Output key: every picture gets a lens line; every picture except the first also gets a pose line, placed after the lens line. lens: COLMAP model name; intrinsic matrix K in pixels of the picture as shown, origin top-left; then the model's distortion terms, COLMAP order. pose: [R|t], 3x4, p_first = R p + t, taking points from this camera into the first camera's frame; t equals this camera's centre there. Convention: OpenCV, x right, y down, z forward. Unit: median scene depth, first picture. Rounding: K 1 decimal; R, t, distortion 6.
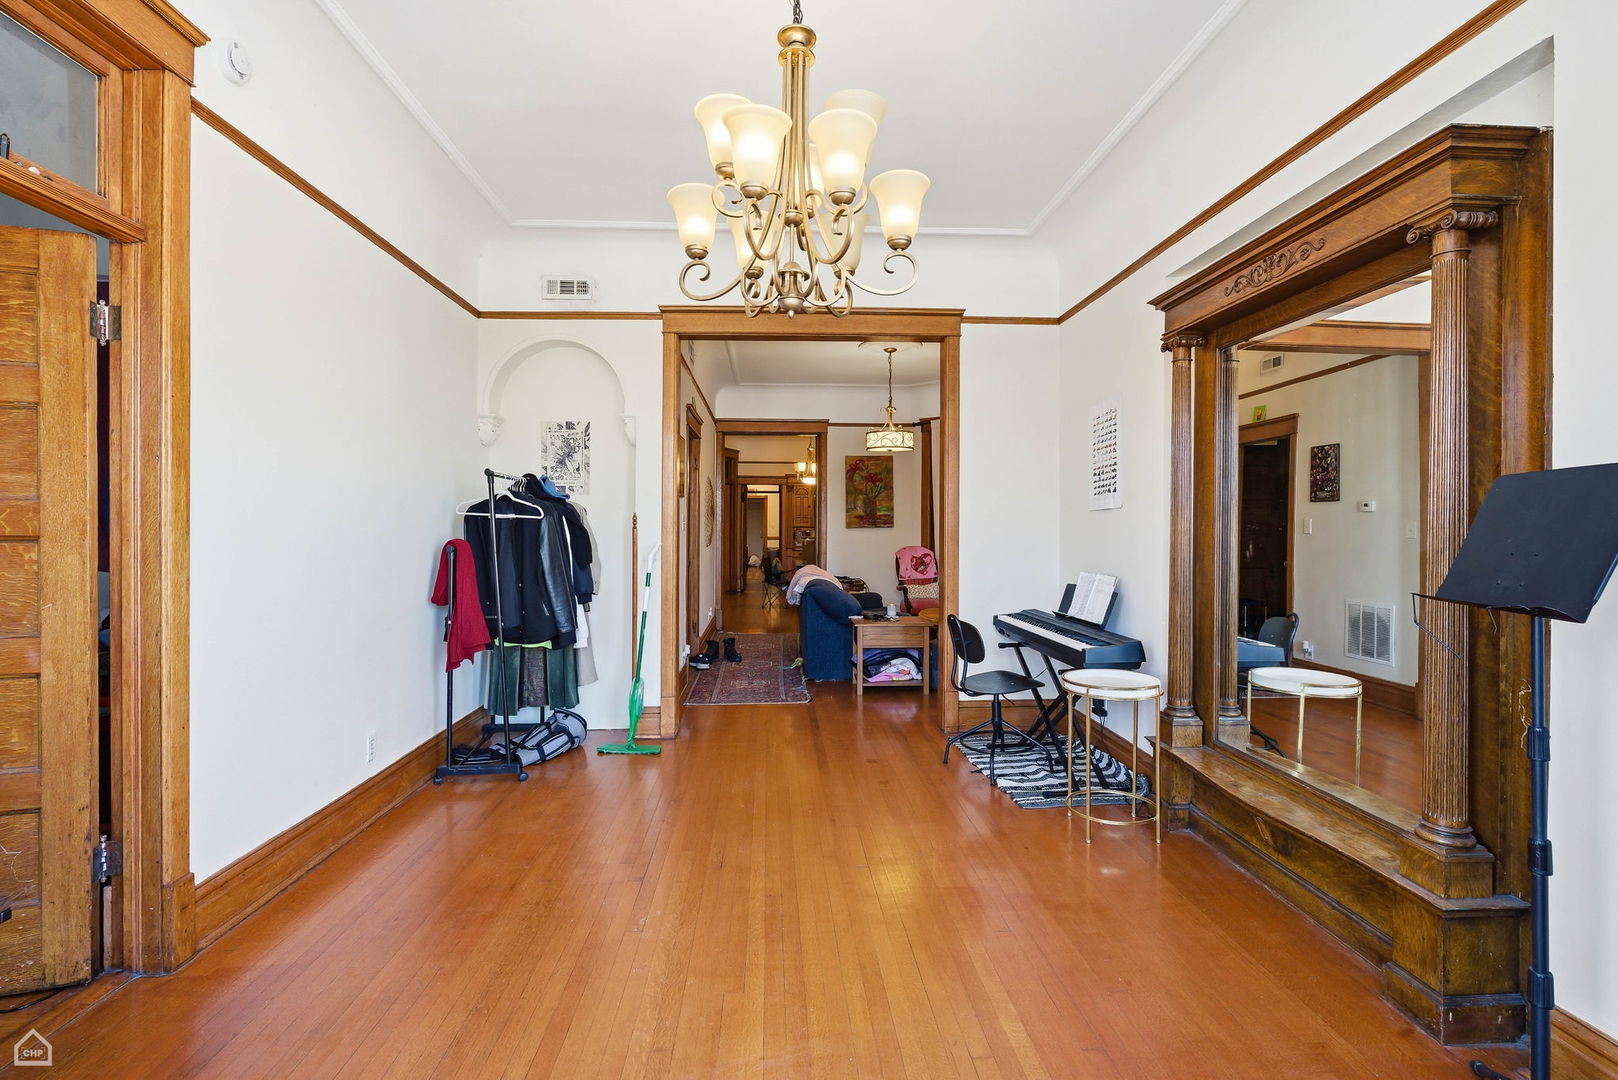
lens RADIAL K [[733.2, 0, 815.4], [0, 733.2, 540.0], [0, 0, 1]] dist [-0.011513, 0.000354]
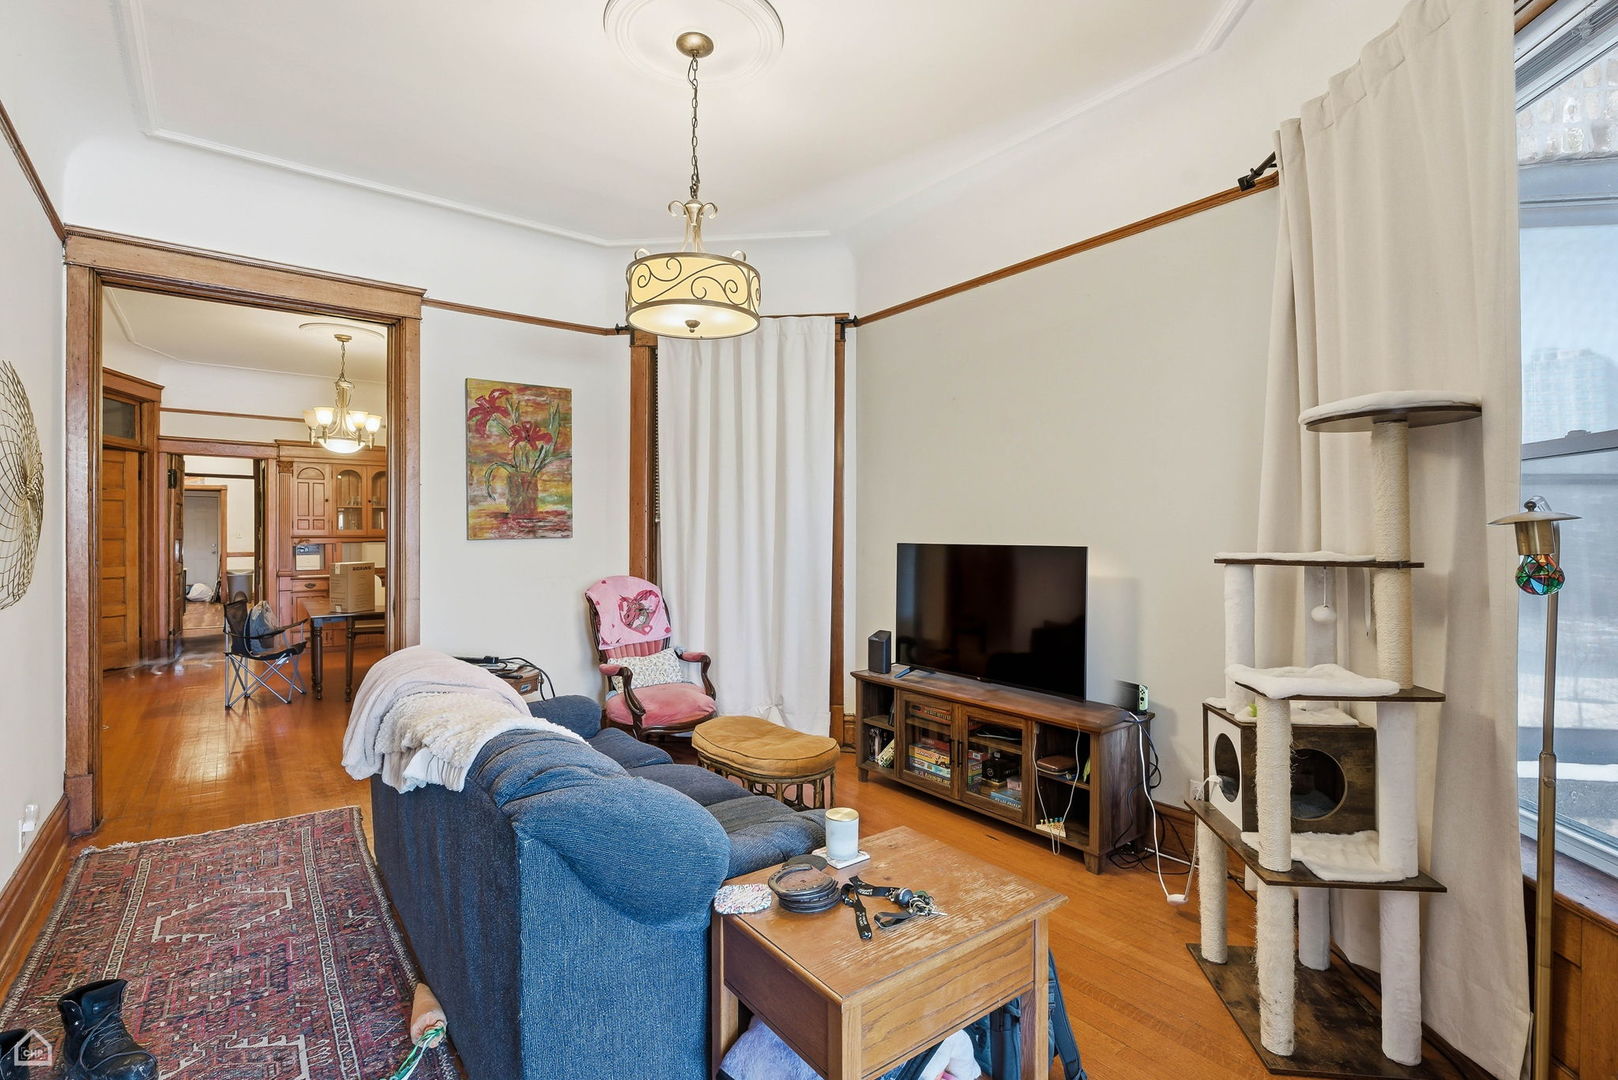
lens RADIAL K [[766.3, 0, 809.0], [0, 766.3, 540.0], [0, 0, 1]] dist [-0.001740, 0.000327]
pose [[0.830527, -0.003485, 0.556968, -0.045233], [0.009973, 0.999913, -0.008615, -0.010040], [-0.556889, 0.012710, 0.830489, 0.495671]]
